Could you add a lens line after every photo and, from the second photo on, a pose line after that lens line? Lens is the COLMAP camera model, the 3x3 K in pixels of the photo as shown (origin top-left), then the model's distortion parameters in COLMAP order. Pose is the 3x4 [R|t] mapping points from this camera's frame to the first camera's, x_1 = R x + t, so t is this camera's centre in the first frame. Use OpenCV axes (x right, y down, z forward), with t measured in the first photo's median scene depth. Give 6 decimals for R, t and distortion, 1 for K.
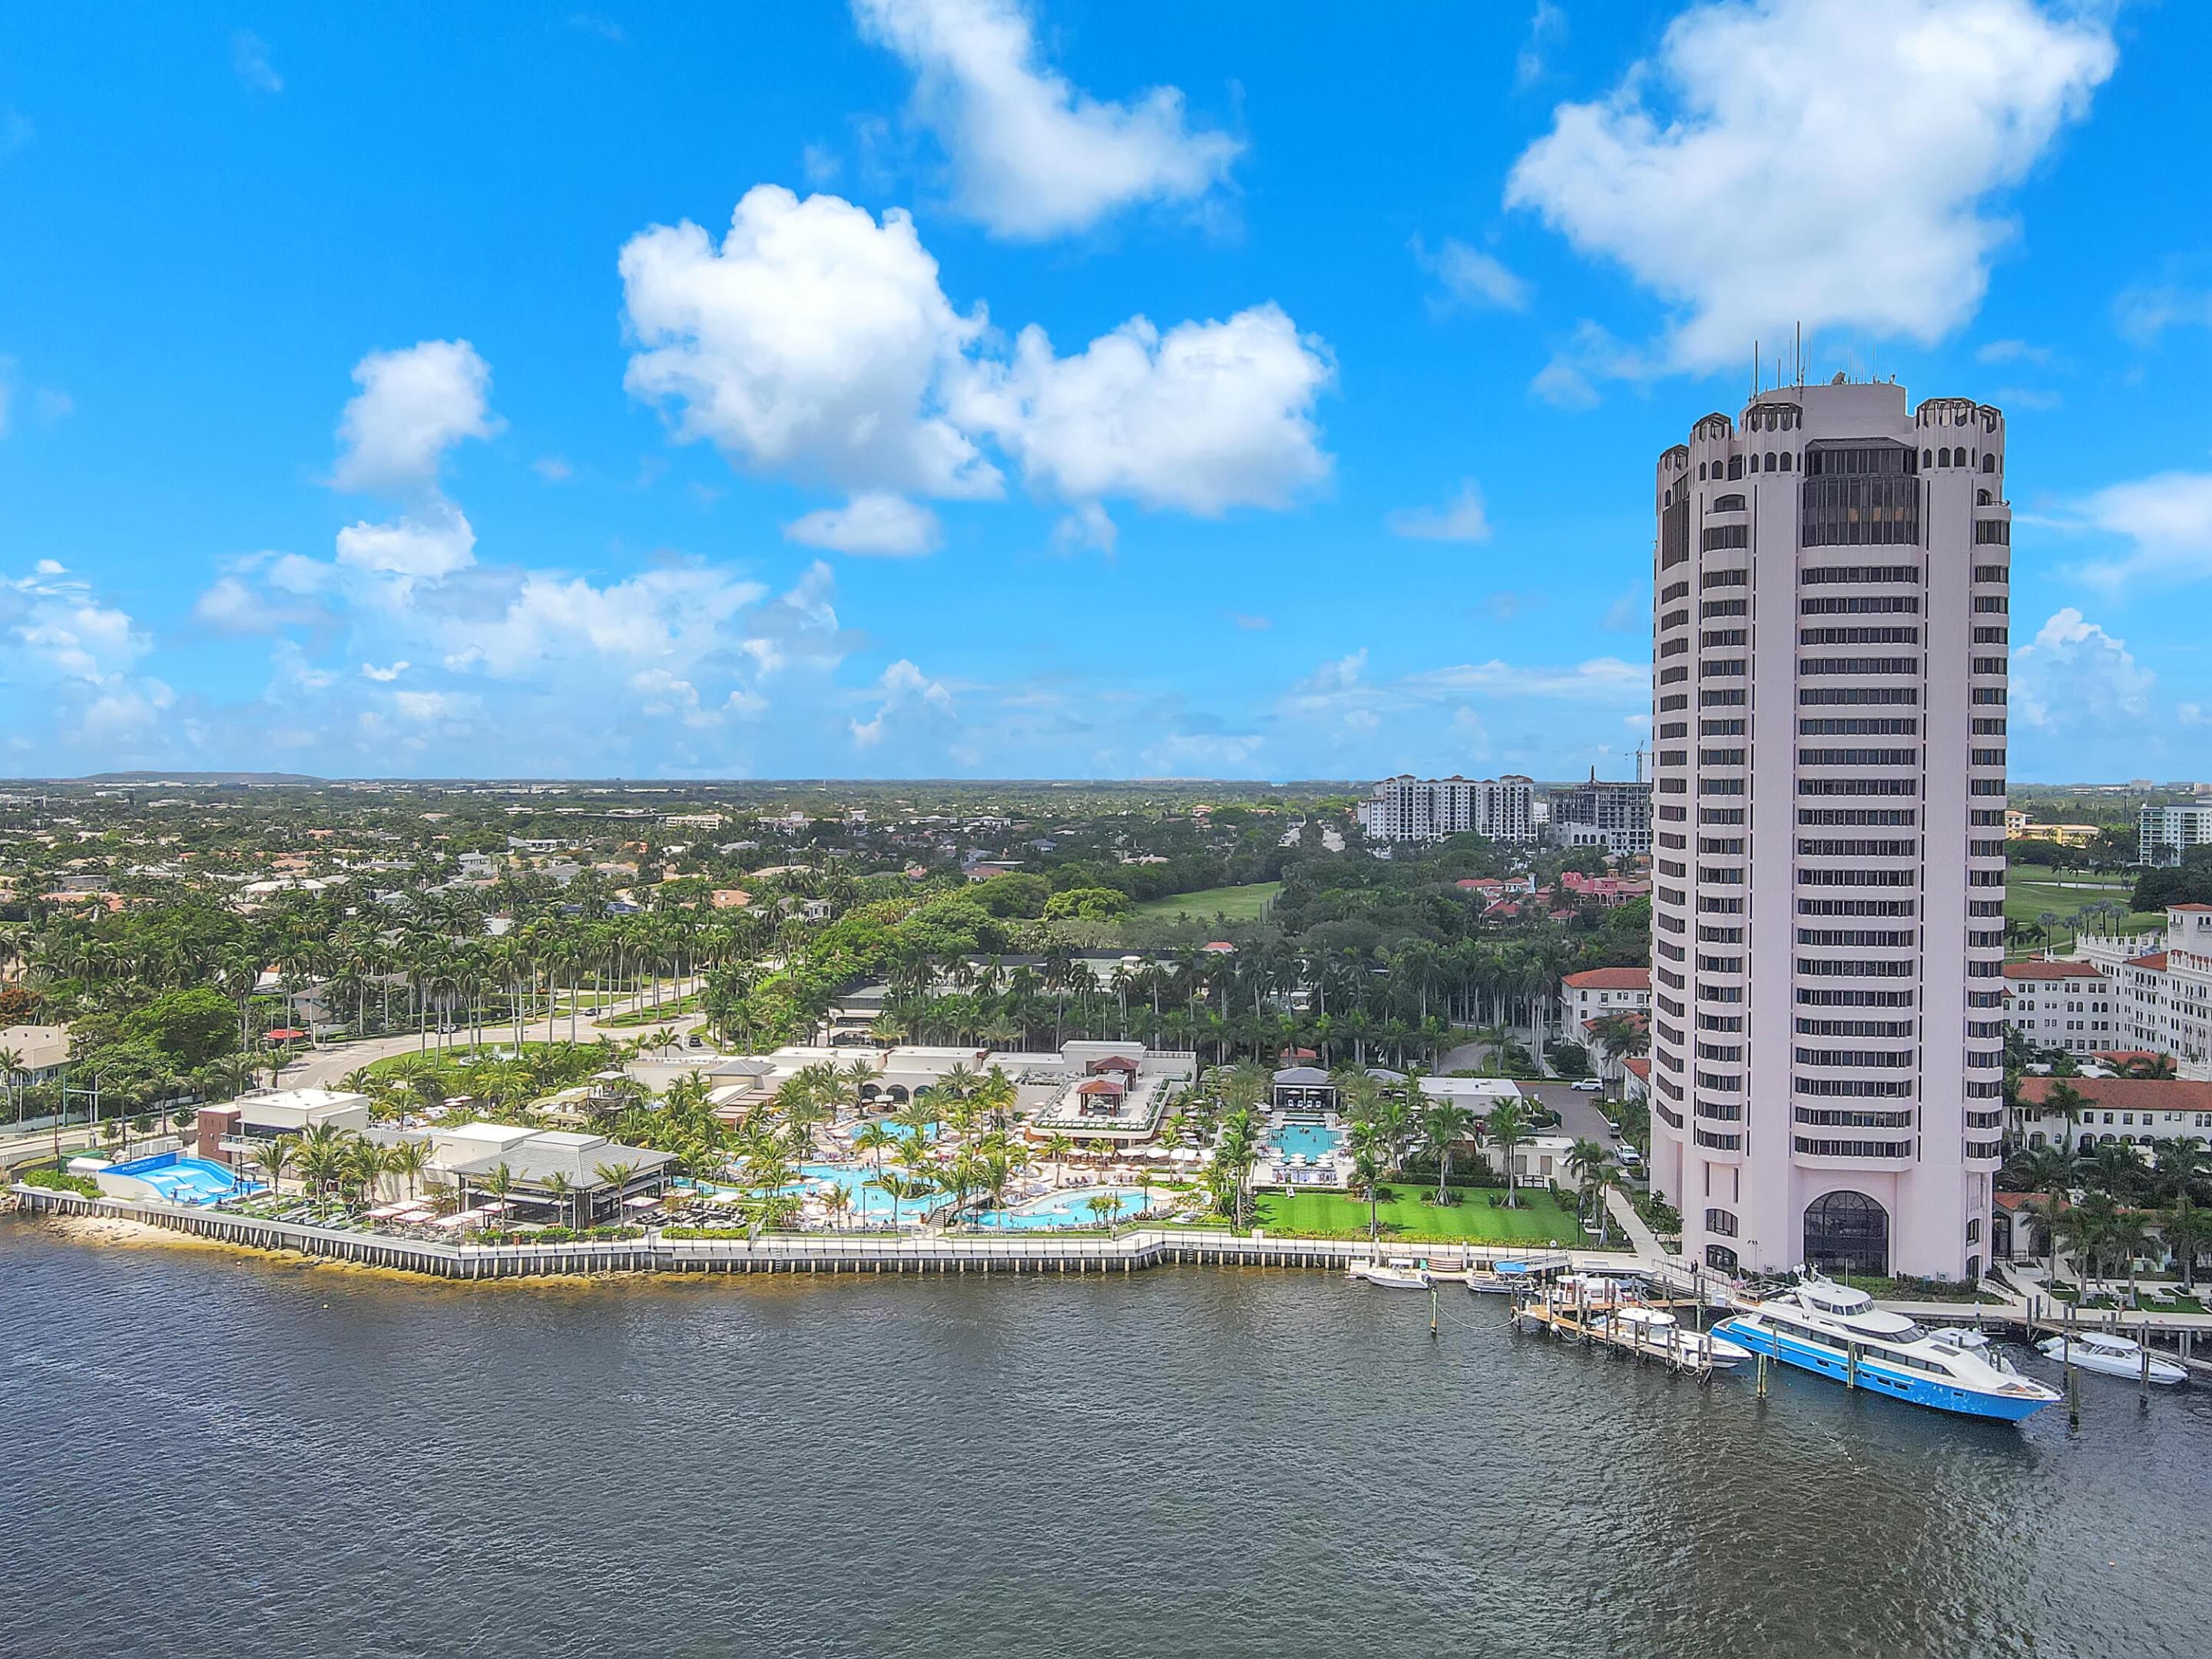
lens RADIAL K [[1605.8, 0, 1099.2], [0, 1605.8, 812.4], [0, 0, 1]] dist [-0.004363, 0.002771]
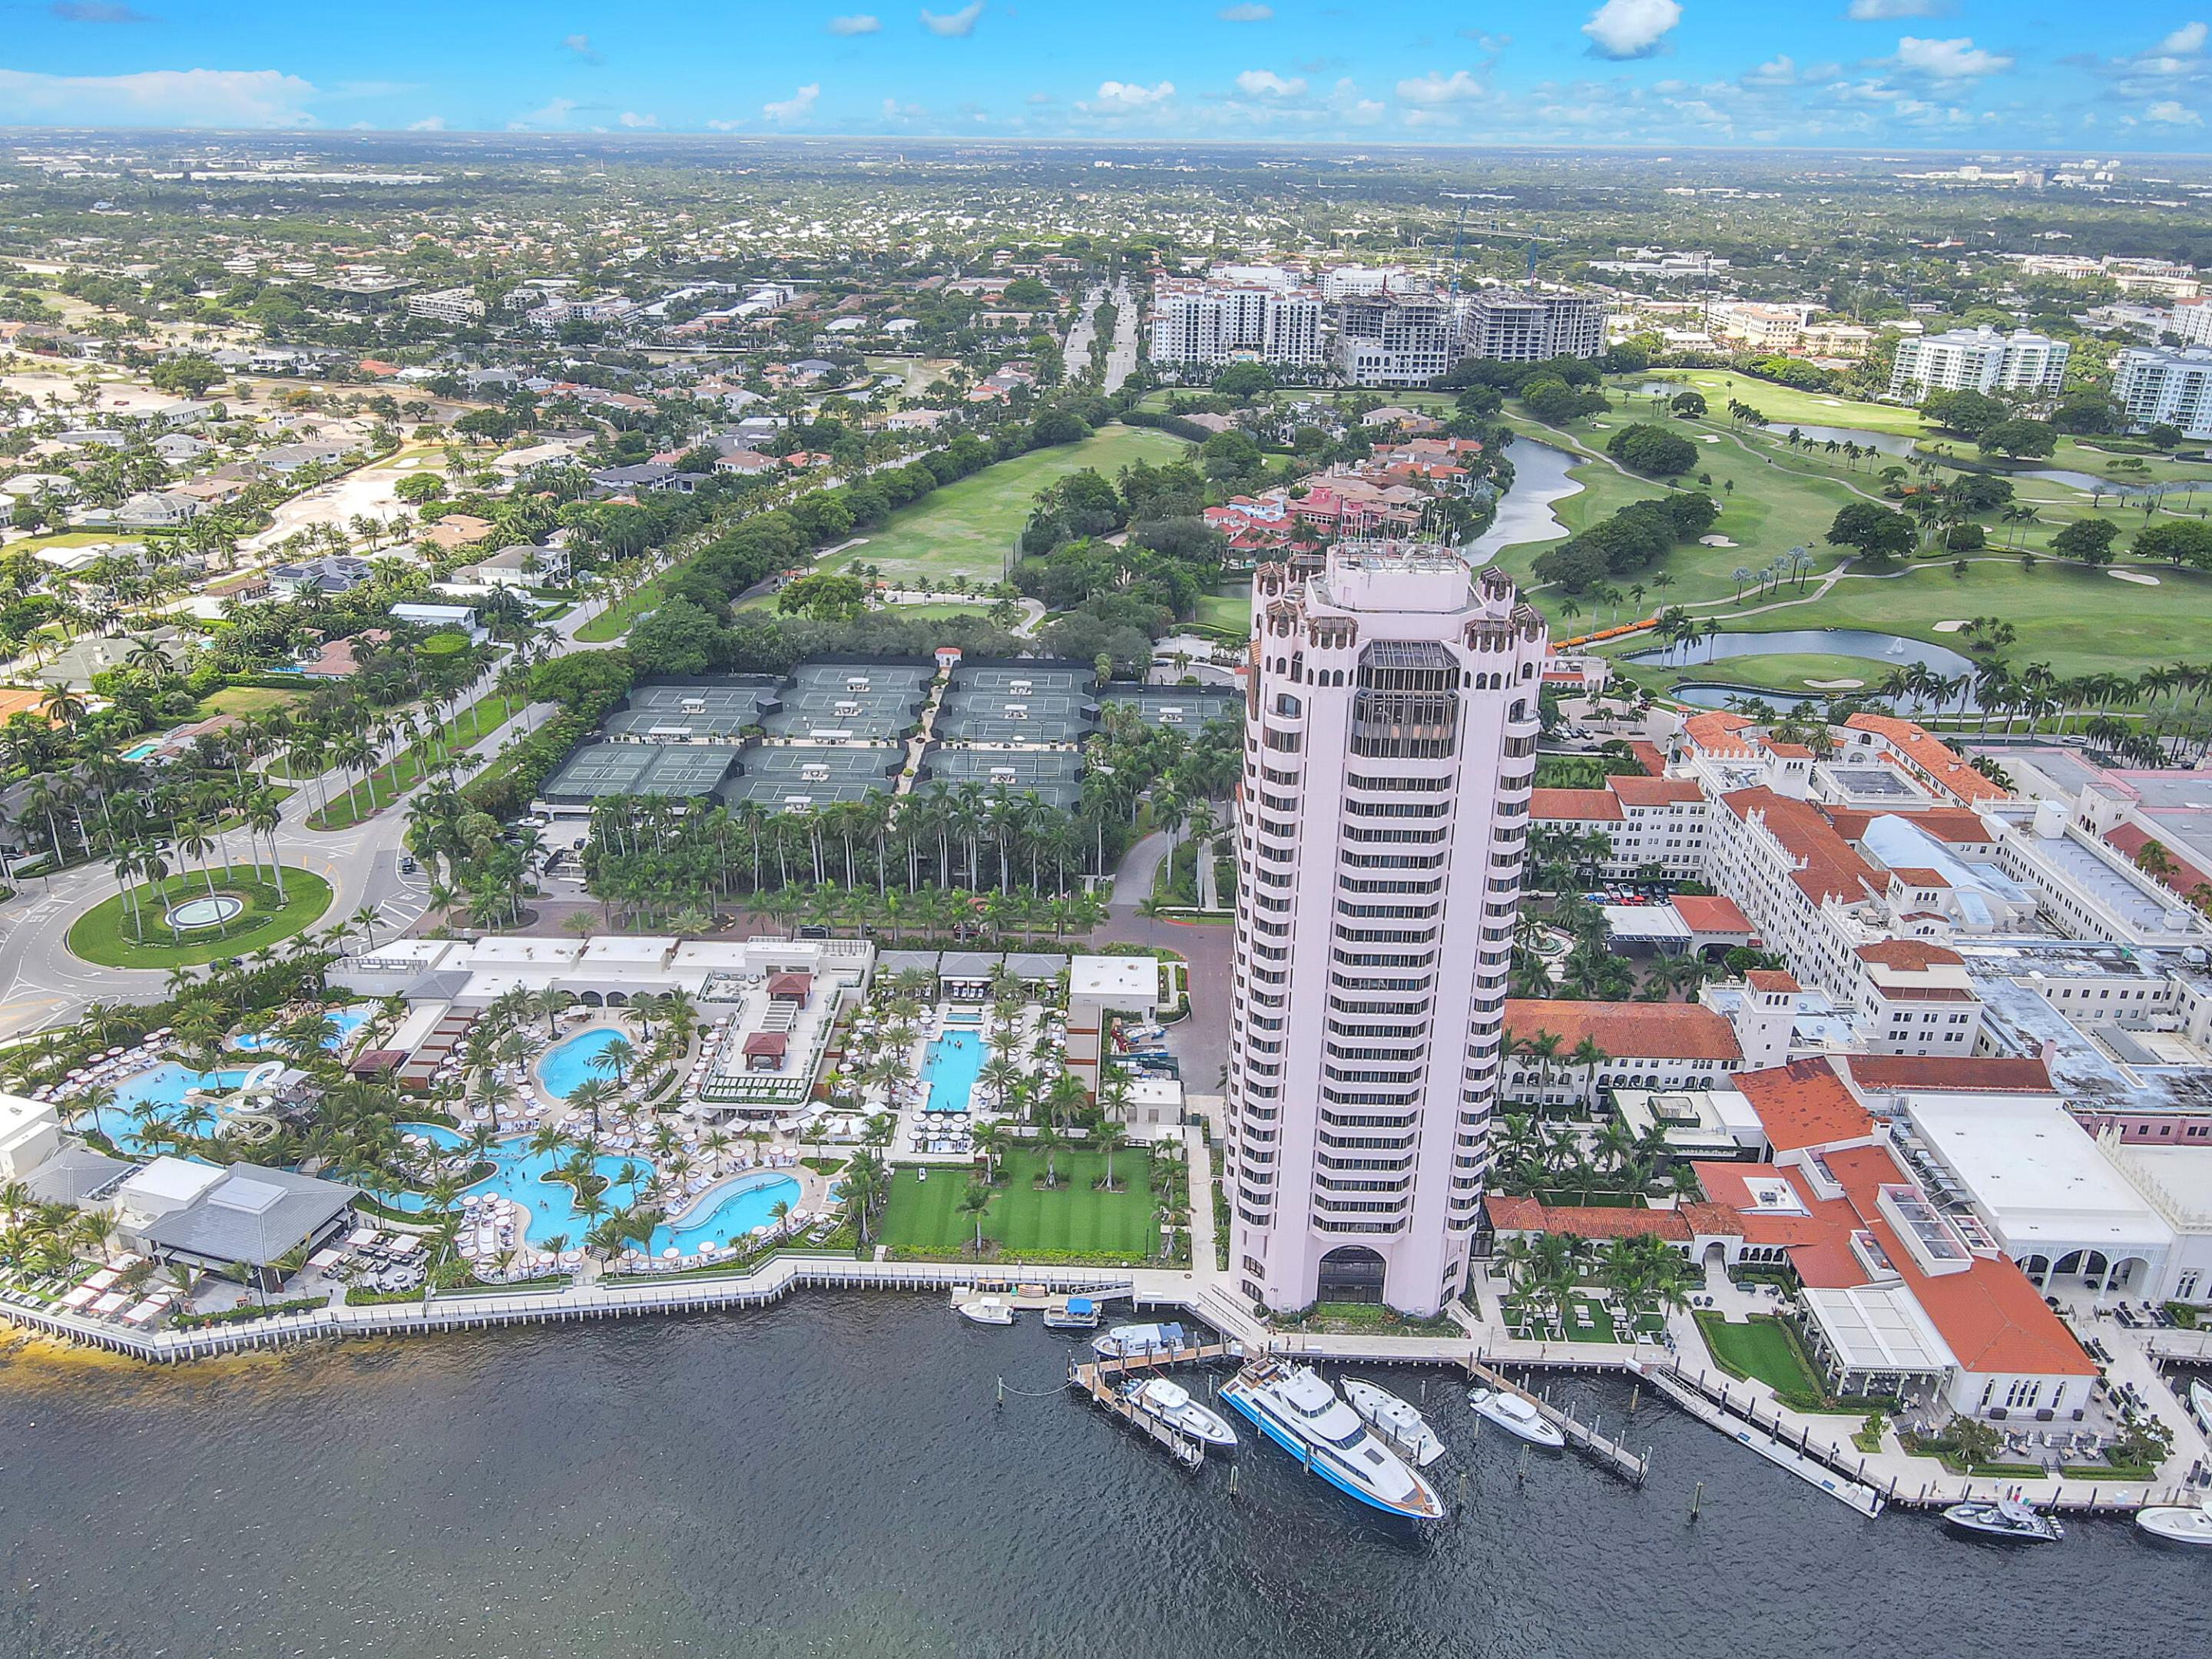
lens RADIAL K [[1605.8, 0, 1101.2], [0, 1605.8, 812.8], [0, 0, 1]] dist [-0.004363, 0.002771]
pose [[0.993579, -0.028872, 0.109391, 0.153379], [-0.011862, 0.934976, 0.354513, -0.497075], [-0.112513, -0.353534, 0.928630, 0.011967]]
